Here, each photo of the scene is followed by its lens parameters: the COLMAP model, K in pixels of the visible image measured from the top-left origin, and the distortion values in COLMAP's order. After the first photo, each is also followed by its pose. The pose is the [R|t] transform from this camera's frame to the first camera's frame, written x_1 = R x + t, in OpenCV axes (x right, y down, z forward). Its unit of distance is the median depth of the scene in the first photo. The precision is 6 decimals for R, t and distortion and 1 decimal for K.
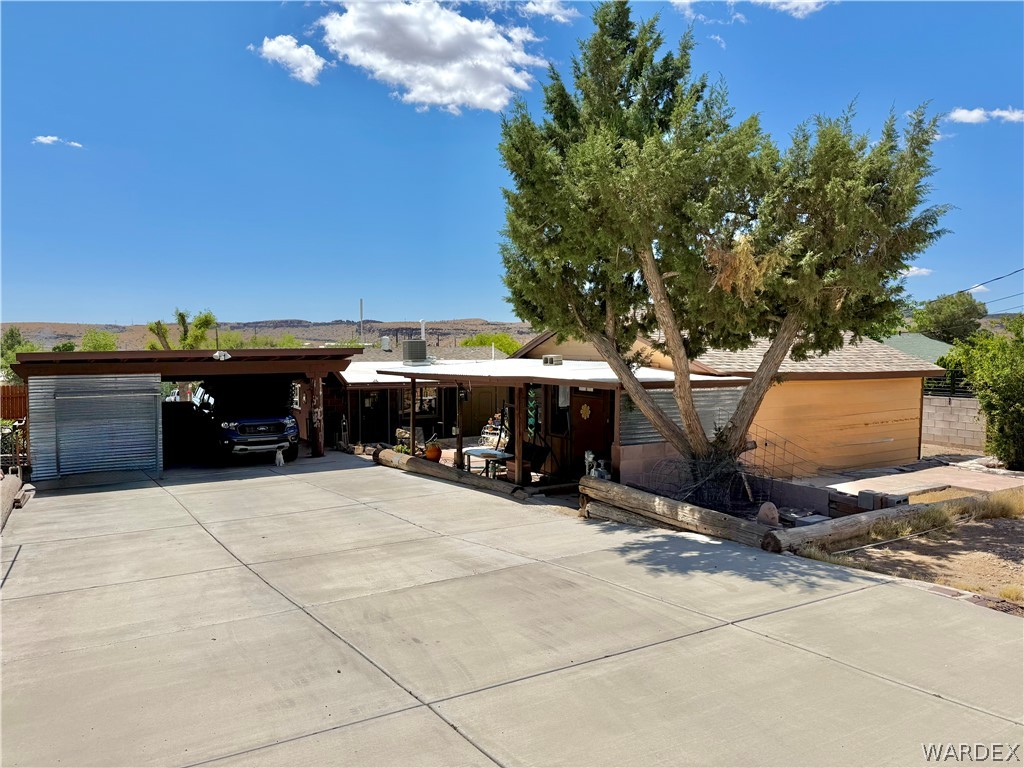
lens RADIAL K [[716.3, 0, 511.0], [0, 716.3, 383.9], [0, 0, 1]] dist [-0.001267, -0.000751]
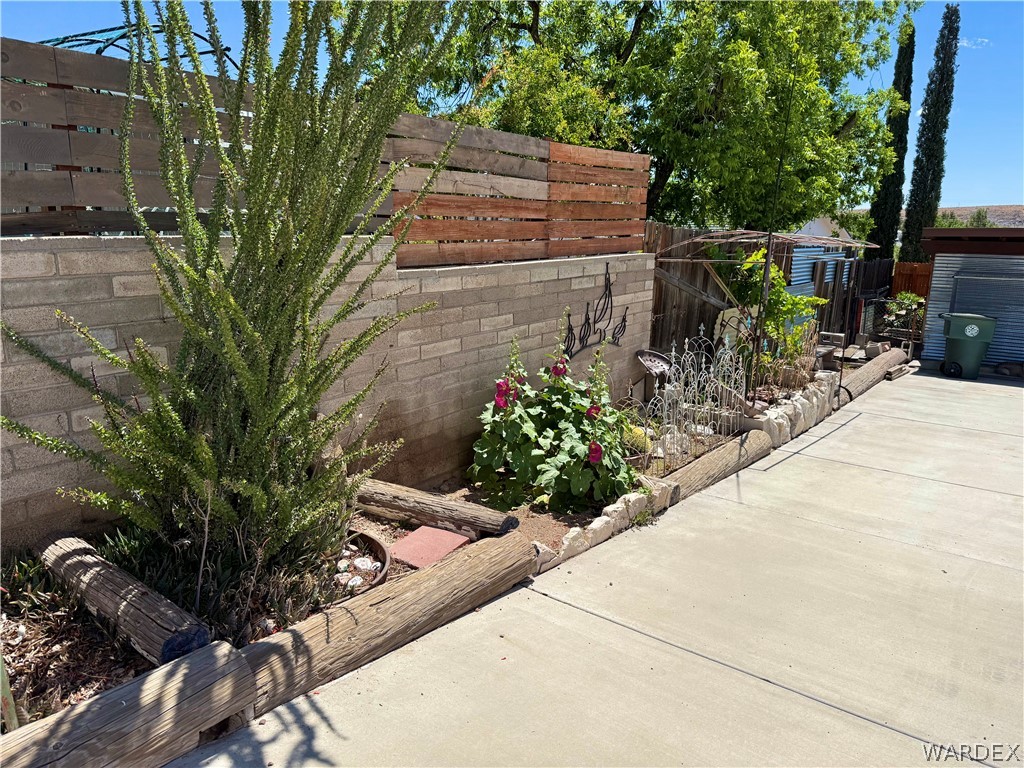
lens RADIAL K [[716.3, 0, 512.4], [0, 716.3, 384.6], [0, 0, 1]] dist [-0.001267, -0.000751]
pose [[0.387878, 0.205403, -0.898532, 0.056693], [-0.058040, 0.978361, 0.198597, 0.009120], [0.919881, -0.024881, 0.391406, 0.153606]]
